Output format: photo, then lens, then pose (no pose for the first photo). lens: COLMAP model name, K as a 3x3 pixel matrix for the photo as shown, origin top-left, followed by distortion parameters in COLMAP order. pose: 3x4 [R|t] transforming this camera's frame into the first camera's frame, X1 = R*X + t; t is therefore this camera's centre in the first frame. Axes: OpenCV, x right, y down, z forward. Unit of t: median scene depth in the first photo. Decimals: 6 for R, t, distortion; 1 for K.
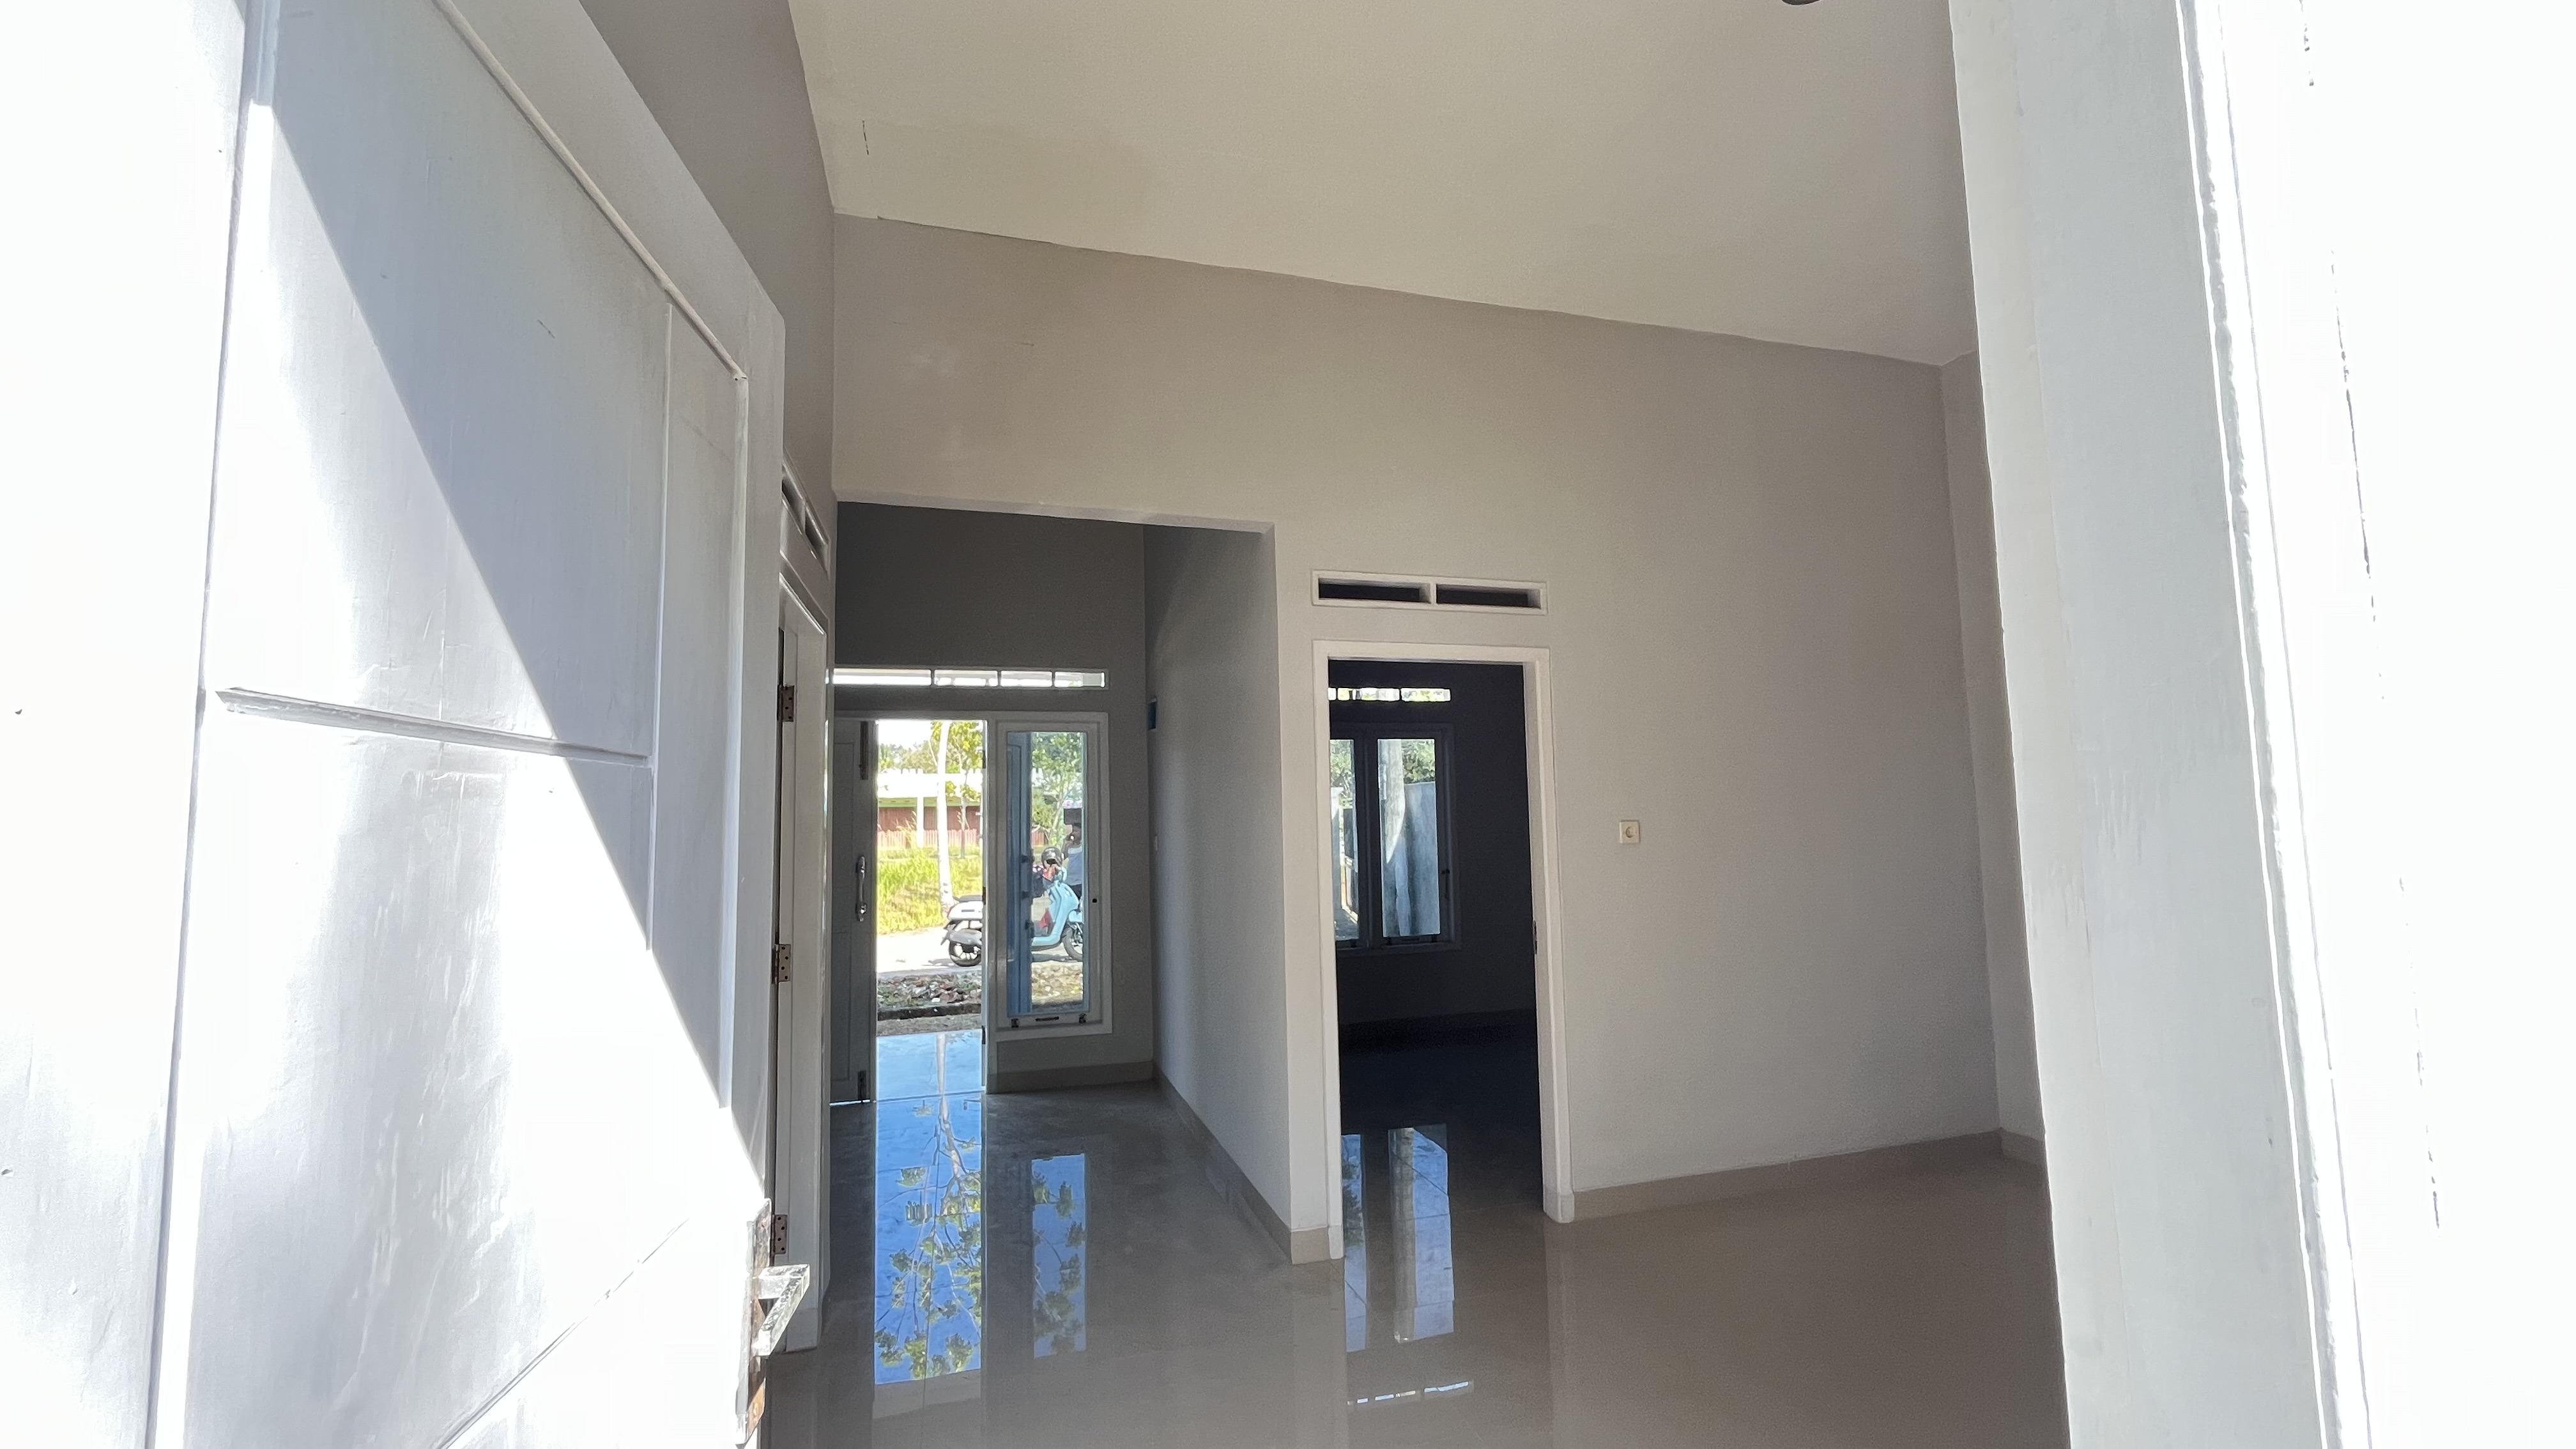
lens RADIAL K [[1033.3, 0, 1289.5], [0, 1033.3, 727.7], [0, 0, 1]] dist [-0.000076, -0.000129]
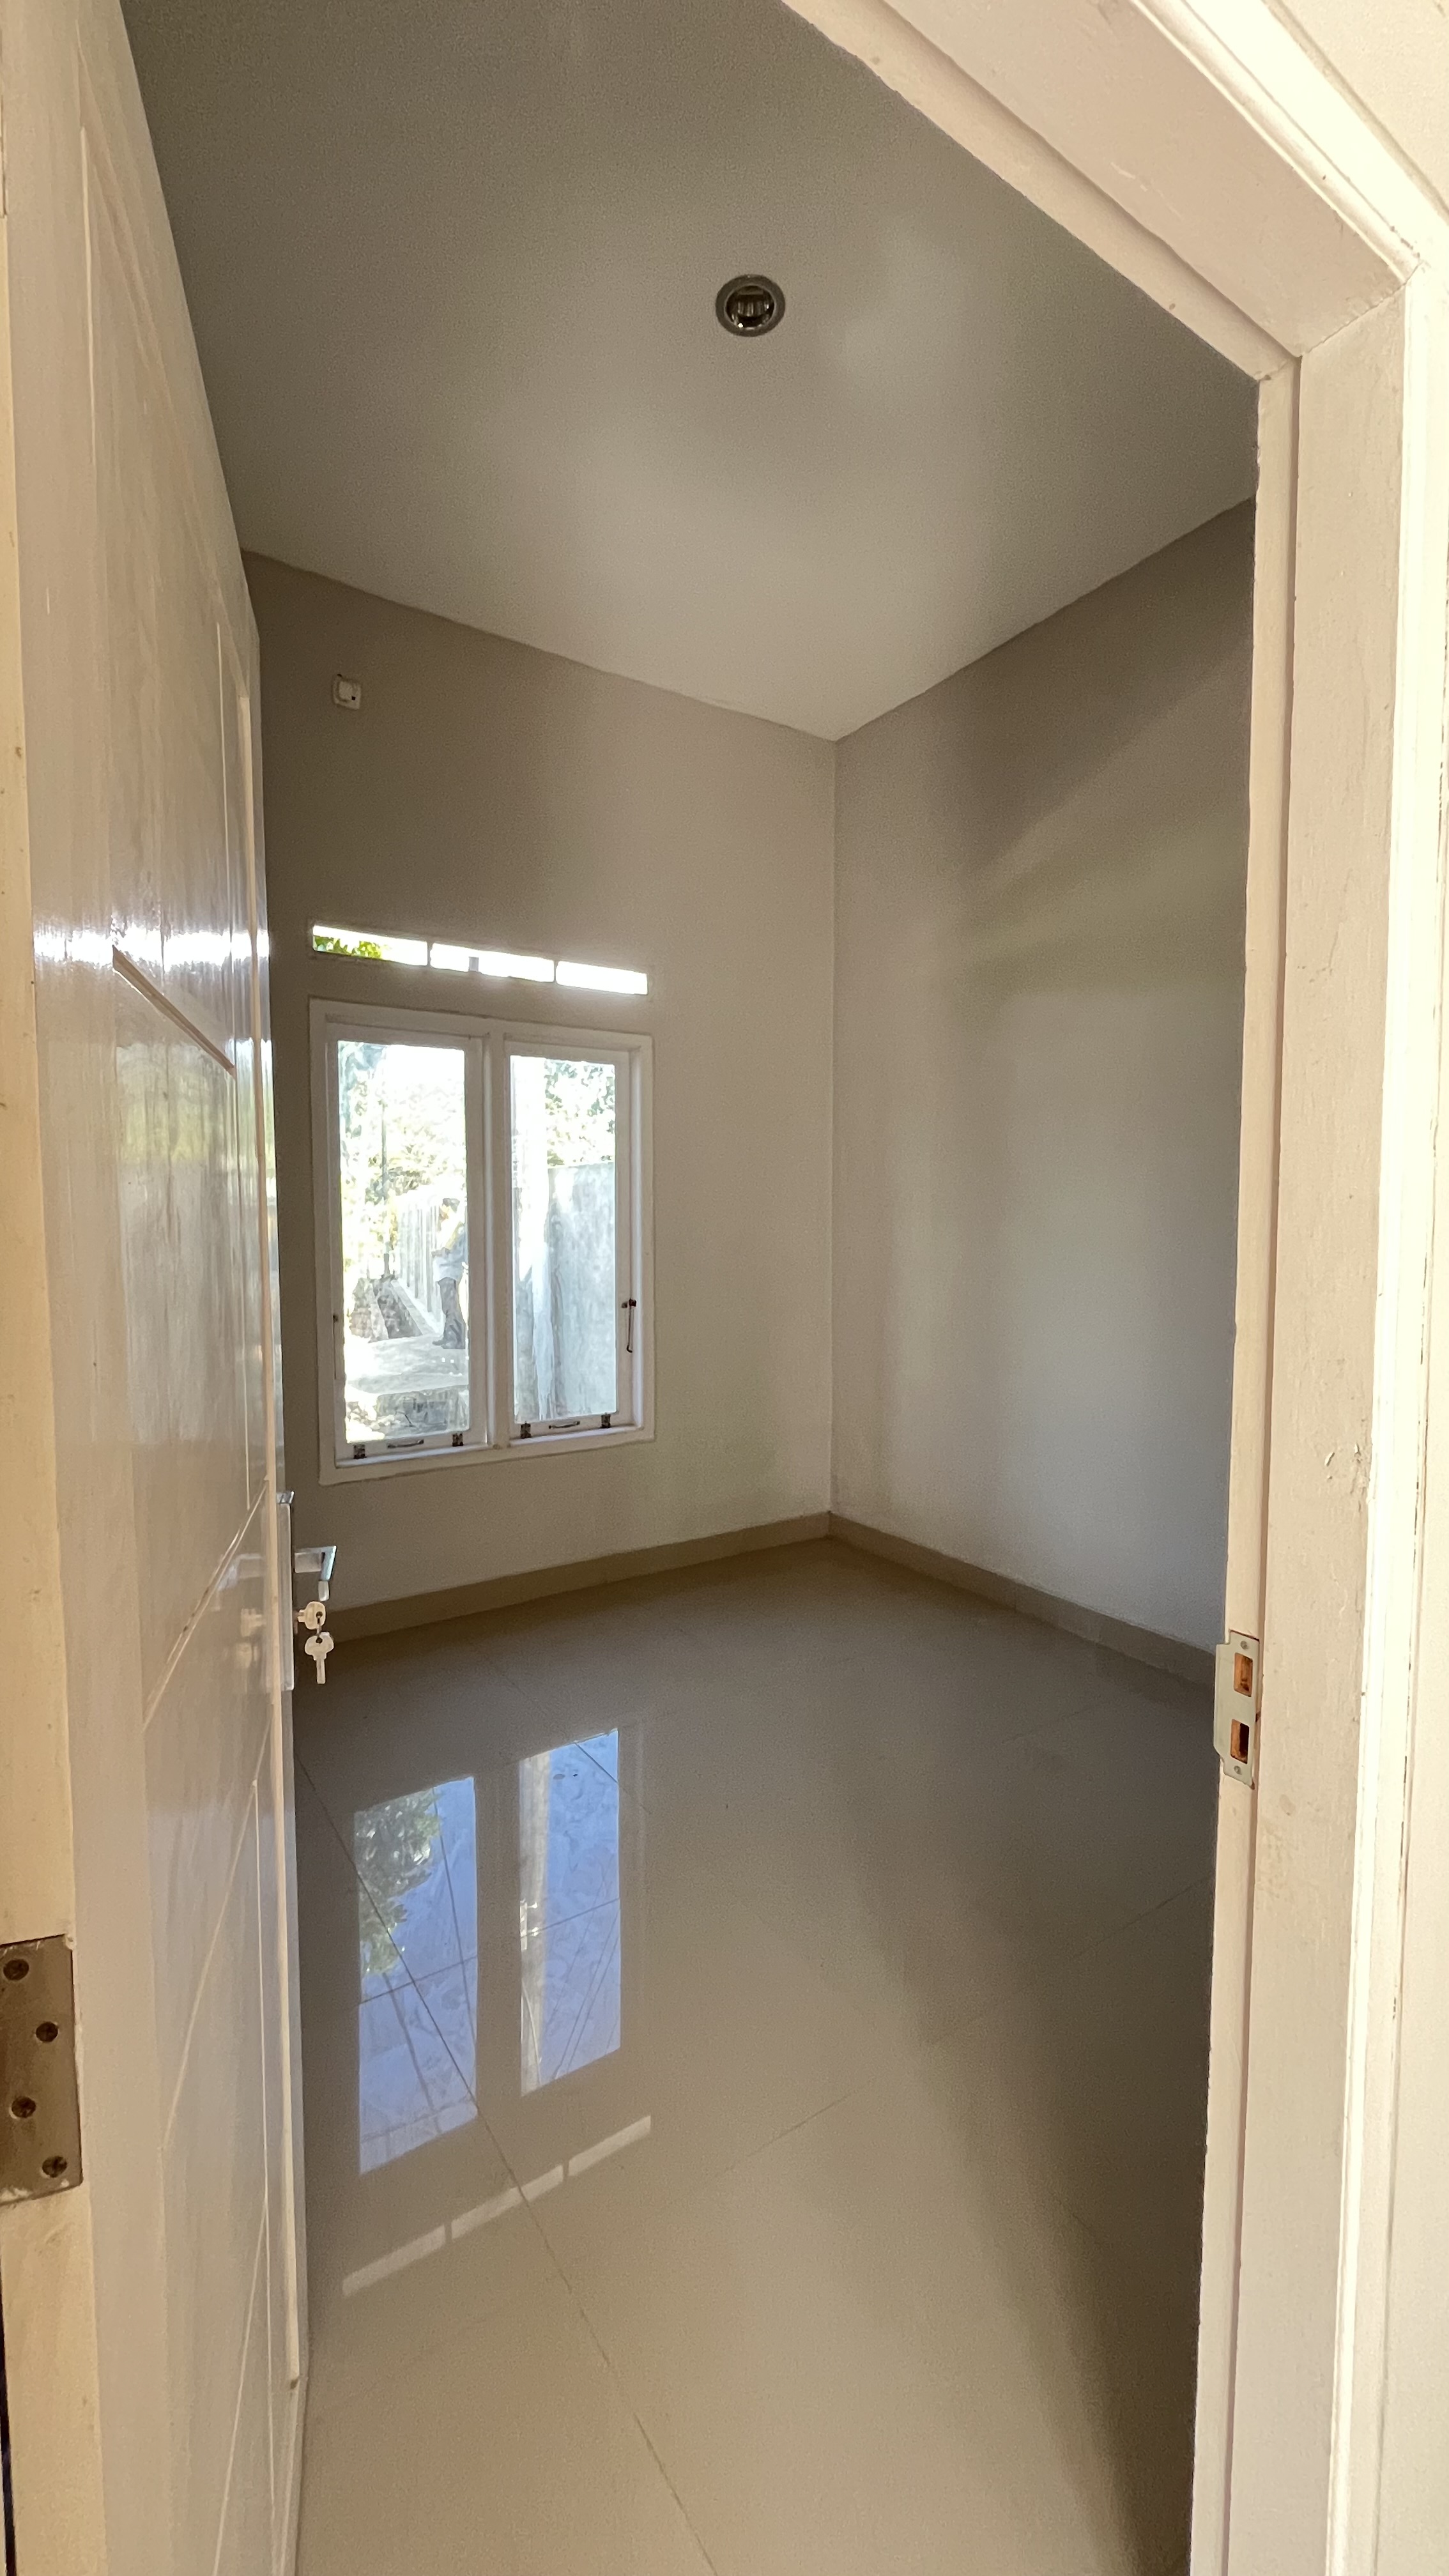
lens RADIAL K [[1033.3, 0, 726.0], [0, 1033.3, 1283.4], [0, 0, 1]] dist [-0.000076, -0.000129]
pose [[0.957553, 0.001346, 0.288253, 0.030632], [-0.043370, 0.989278, 0.139455, 0.036739], [-0.284974, -0.146038, 0.947345, 0.352244]]
